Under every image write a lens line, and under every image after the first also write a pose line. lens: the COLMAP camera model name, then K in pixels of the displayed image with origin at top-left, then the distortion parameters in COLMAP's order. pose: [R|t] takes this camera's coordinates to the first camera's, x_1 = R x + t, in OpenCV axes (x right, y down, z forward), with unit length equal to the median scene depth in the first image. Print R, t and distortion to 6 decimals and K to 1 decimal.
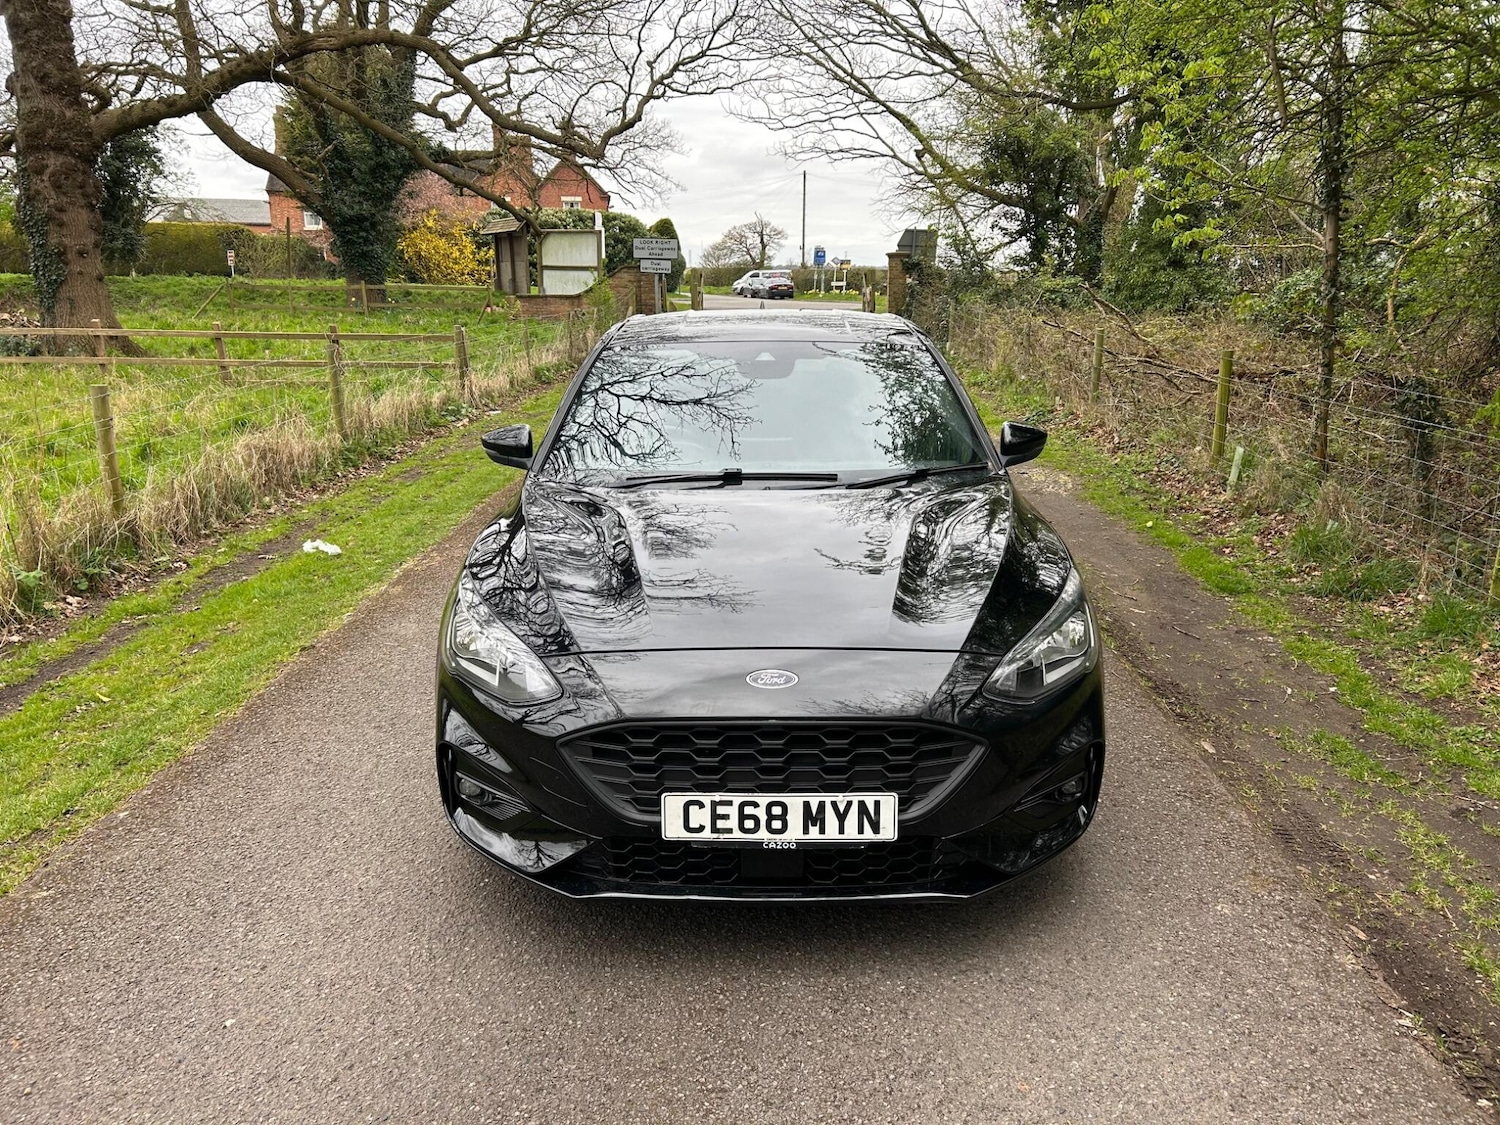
lens RADIAL K [[1135.3, 0, 756.5], [0, 1135.3, 553.3], [0, 0, 1]] dist [0.053234, -0.058879]
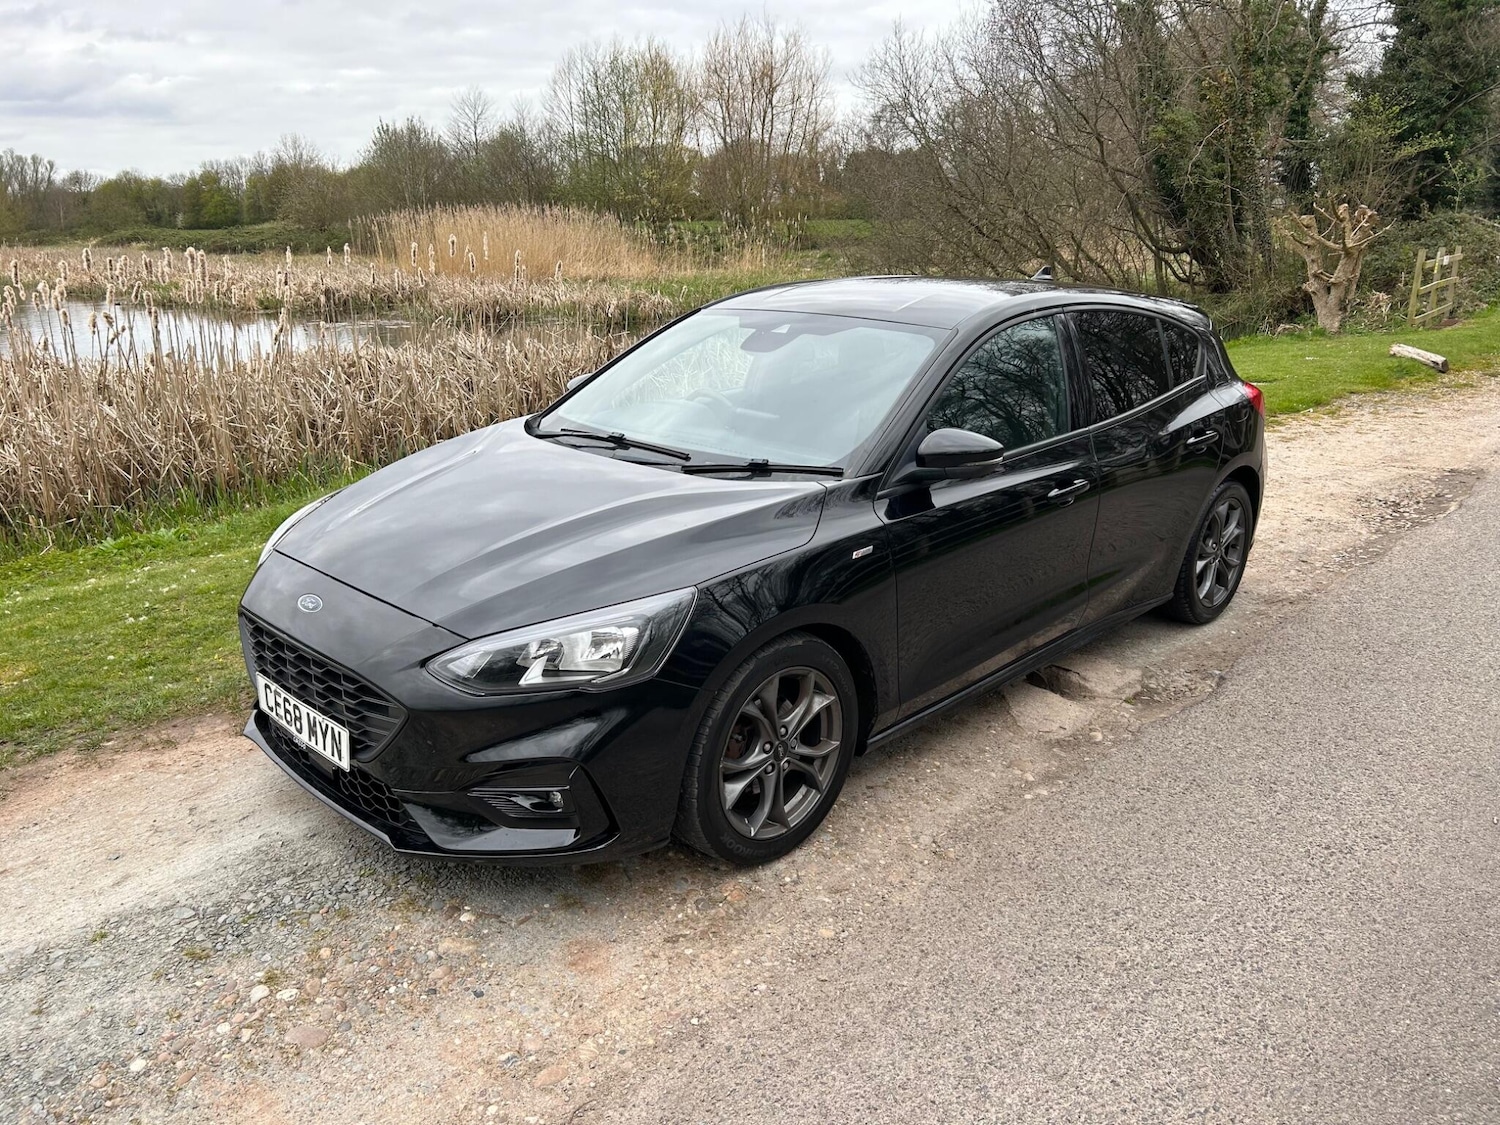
lens RADIAL K [[1135.2, 0, 739.9], [0, 1135.2, 553.7], [0, 0, 1]] dist [0.050810, -0.055088]
pose [[0.701322, 0.207729, -0.681906, 1.012871], [-0.174707, 0.977512, 0.118098, -0.140199], [0.691104, 0.036309, 0.721843, 0.419688]]
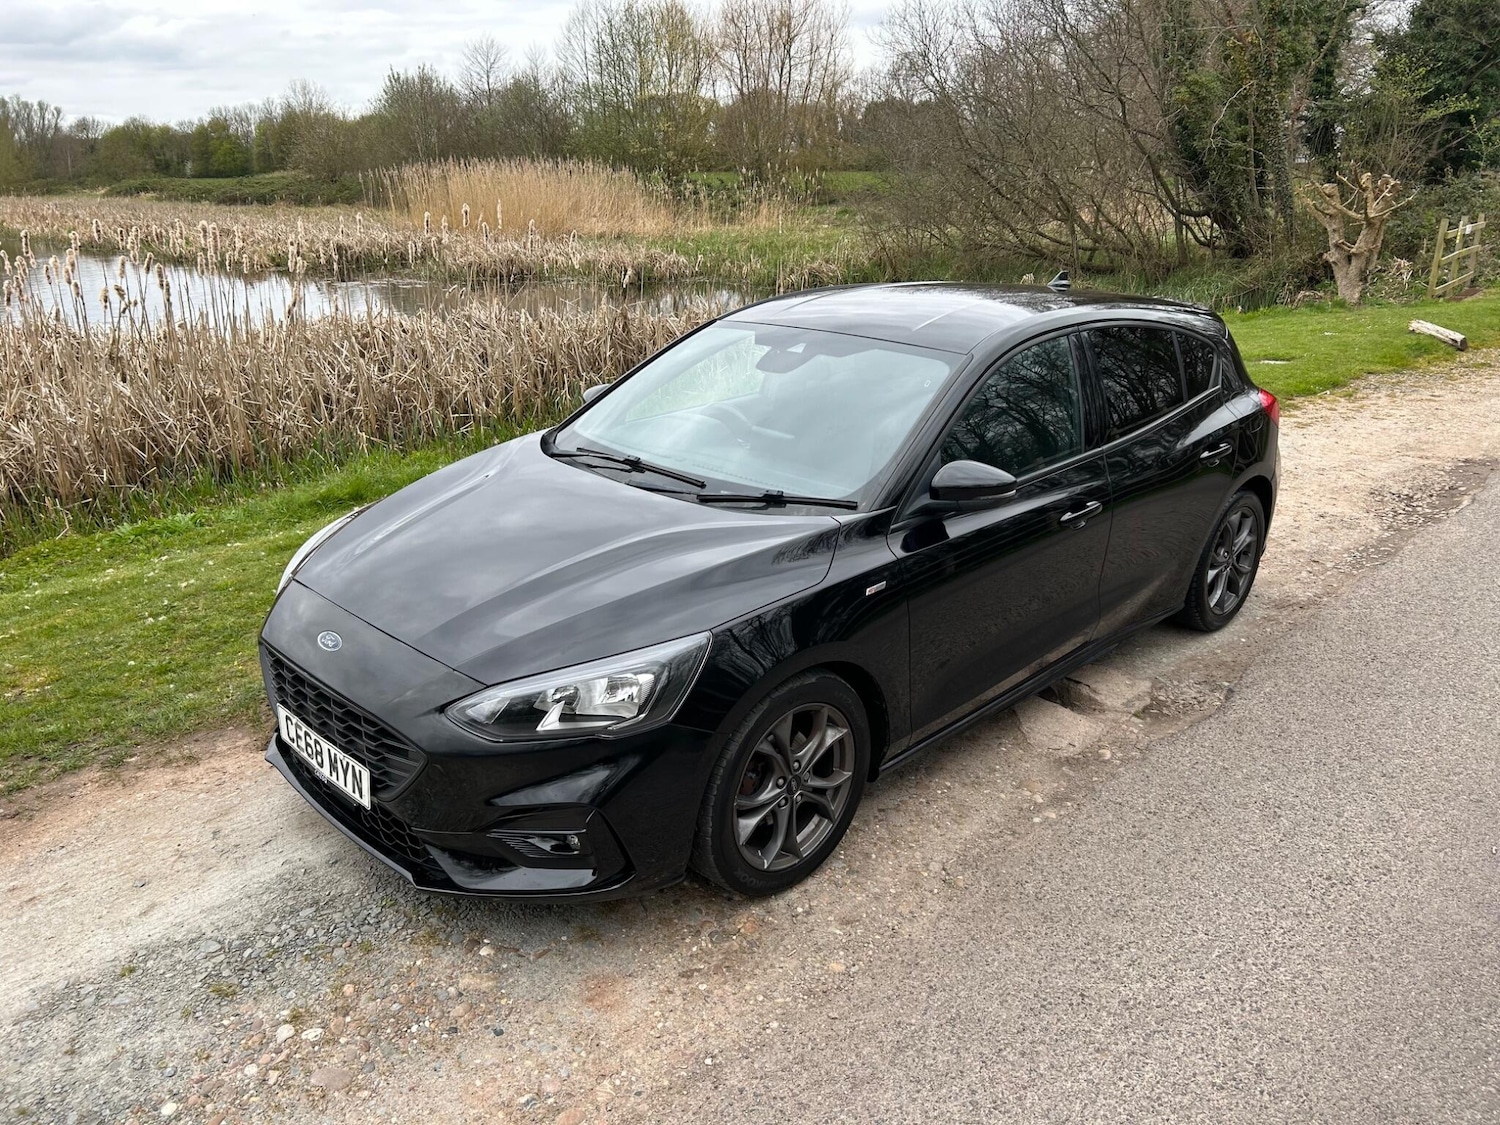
lens RADIAL K [[1135.3, 0, 756.5], [0, 1135.3, 553.3], [0, 0, 1]] dist [0.053234, -0.058879]
pose [[0.701122, 0.237403, -0.672359, 1.003491], [-0.178756, 0.971355, 0.156573, -0.220787], [0.690271, 0.010411, 0.723476, 0.409650]]
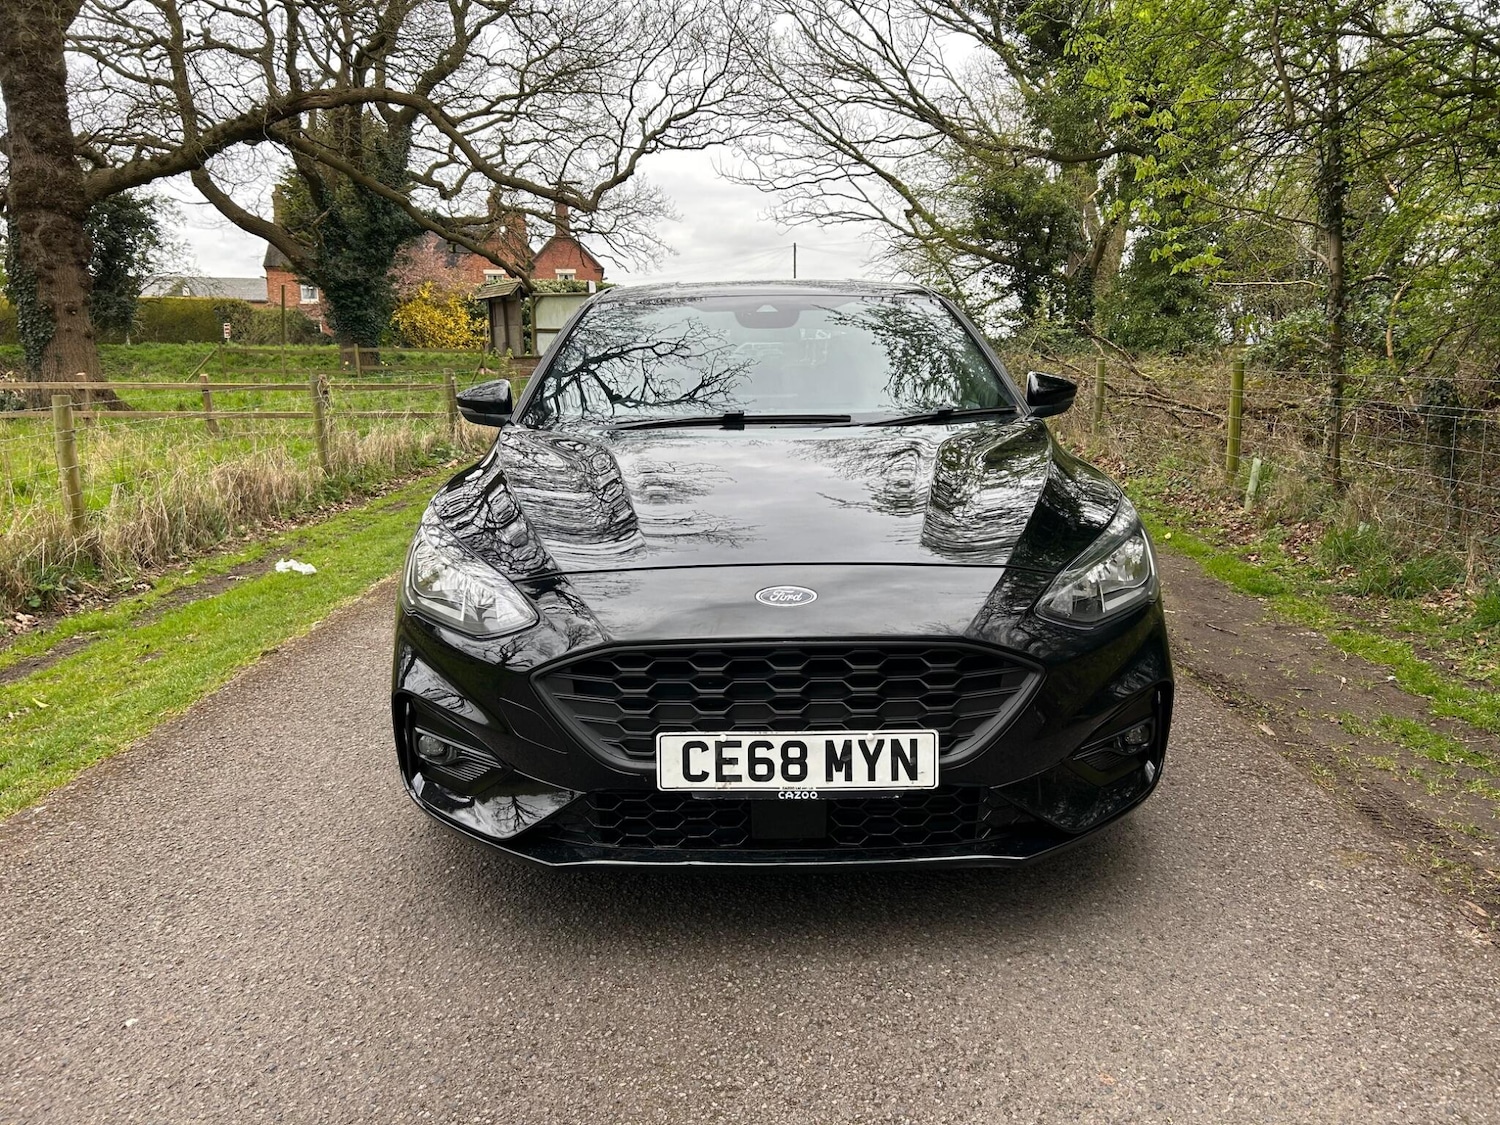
lens RADIAL K [[1132.4, 0, 758.0], [0, 1132.4, 547.0], [0, 0, 1]] dist [0.060201, -0.069003]
pose [[0.999909, -0.011773, 0.006523, -0.011315], [0.012189, 0.997614, -0.067955, 0.120415], [-0.005708, 0.068028, 0.997667, 0.144201]]
